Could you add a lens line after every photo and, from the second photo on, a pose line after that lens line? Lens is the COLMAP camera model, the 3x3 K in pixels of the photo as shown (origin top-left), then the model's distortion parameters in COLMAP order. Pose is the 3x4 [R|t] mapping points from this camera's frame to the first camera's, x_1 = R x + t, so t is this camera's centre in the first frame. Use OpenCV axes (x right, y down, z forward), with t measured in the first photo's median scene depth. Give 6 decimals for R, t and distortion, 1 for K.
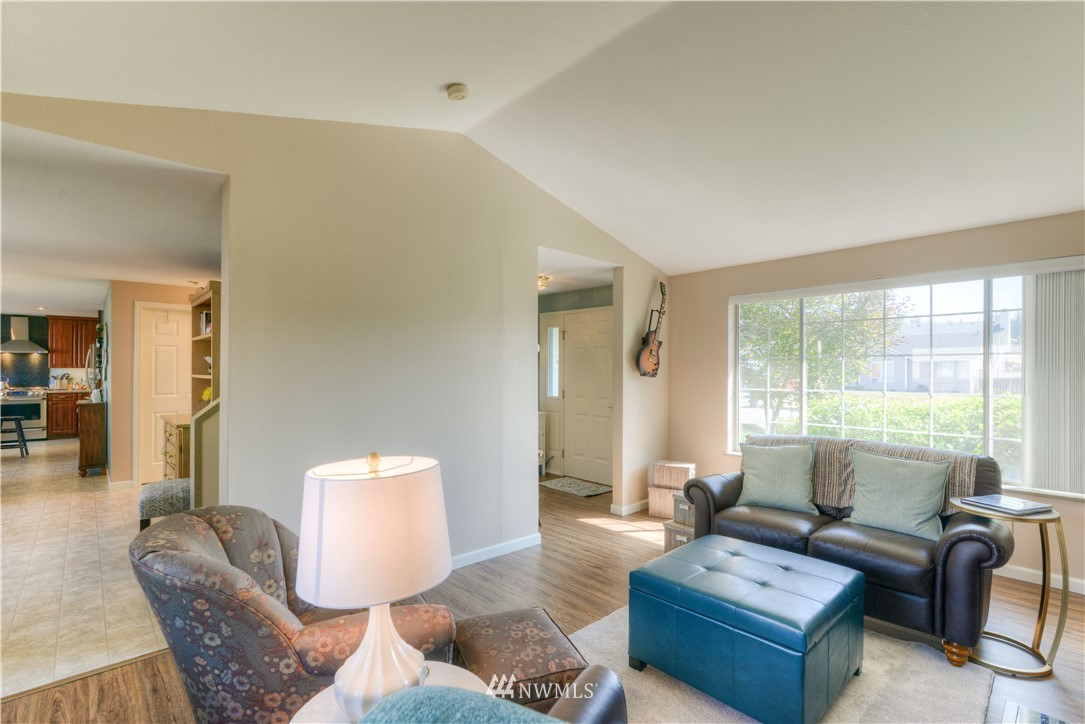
lens RADIAL K [[500.8, 0, 547.9], [0, 500.8, 356.4], [0, 0, 1]] dist [-0.003954, 0.000018]
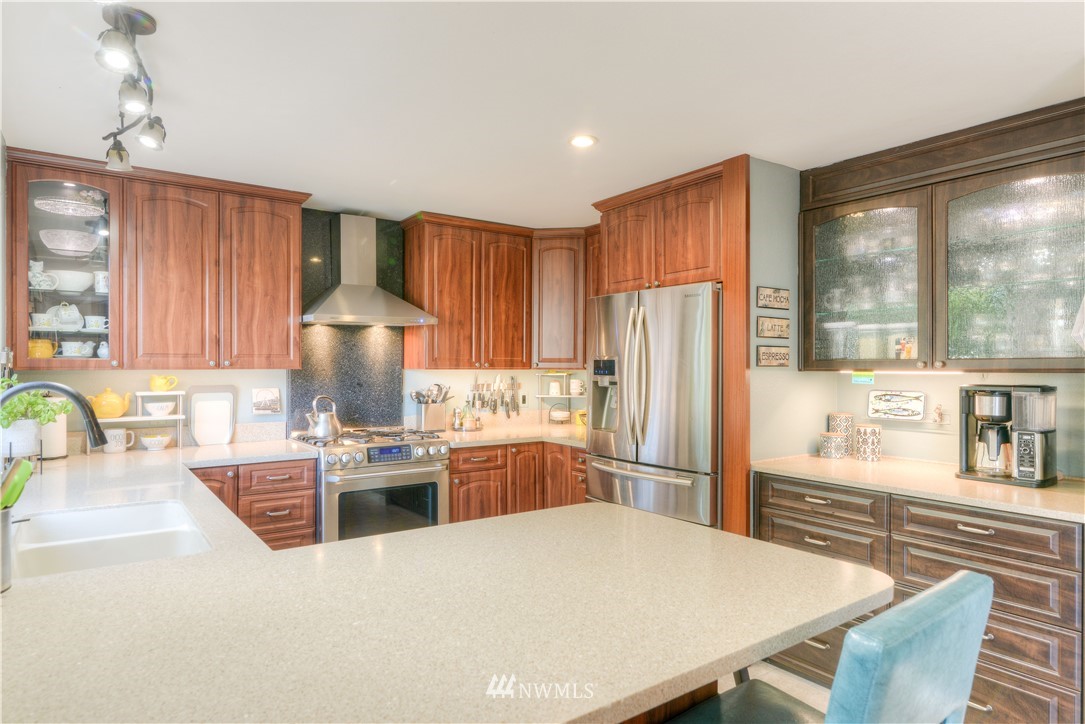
lens RADIAL K [[647.6, 0, 548.0], [0, 647.6, 369.1], [0, 0, 1]] dist [0.005120, 0.000048]
pose [[0.992127, 0.014922, -0.124346, -0.893960], [-0.013393, 0.999824, 0.013124, 0.016503], [0.124520, -0.011355, 0.992152, 0.599673]]
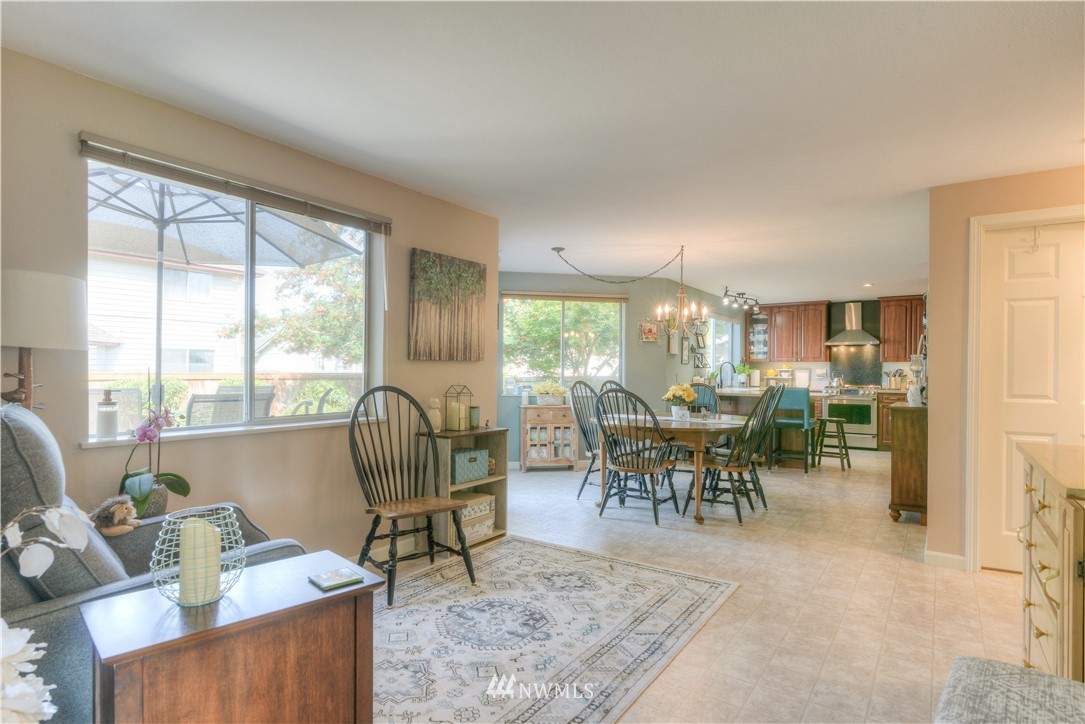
lens RADIAL K [[585.7, 0, 541.9], [0, 585.7, 364.8], [0, 0, 1]] dist [-0.001624, 0.000542]
pose [[0.219982, 0.003419, -0.975498, -0.201667], [-0.002255, 0.999993, 0.002996, 0.027088], [0.975501, 0.001541, 0.219988, 0.263899]]
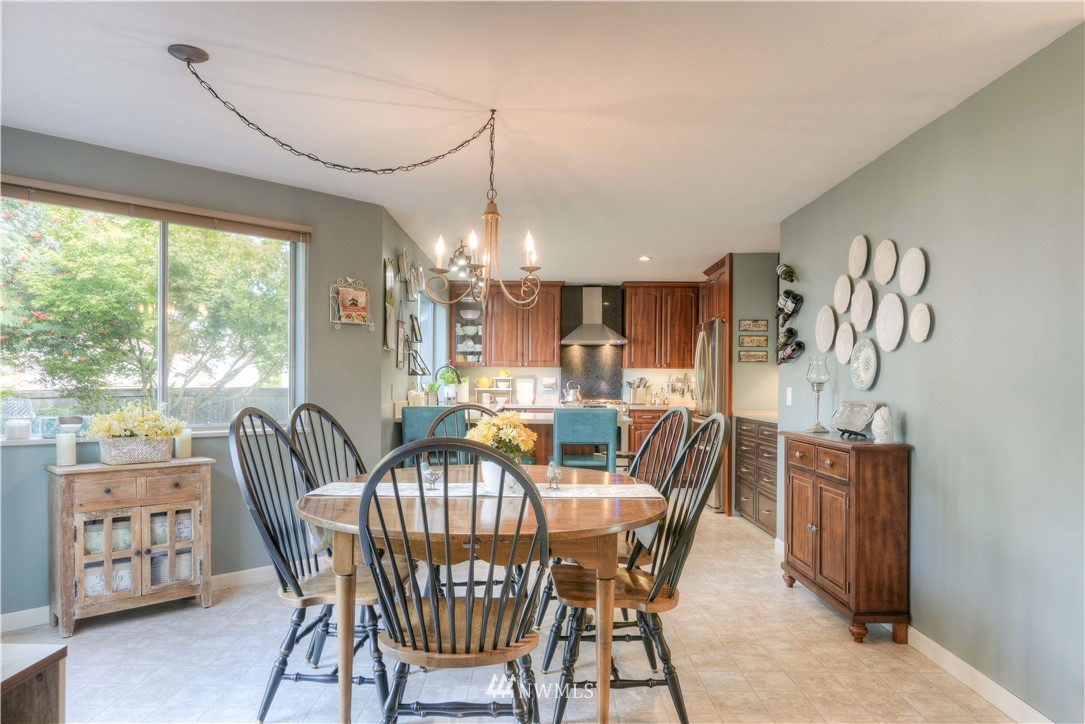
lens RADIAL K [[714.2, 0, 544.0], [0, 714.2, 386.8], [0, 0, 1]] dist [-0.007202, 0.001102]
pose [[0.736000, 0.022392, -0.676611, -0.502942], [-0.010827, 0.999714, 0.021308, 0.029344], [0.676895, -0.008357, 0.736032, 0.303699]]
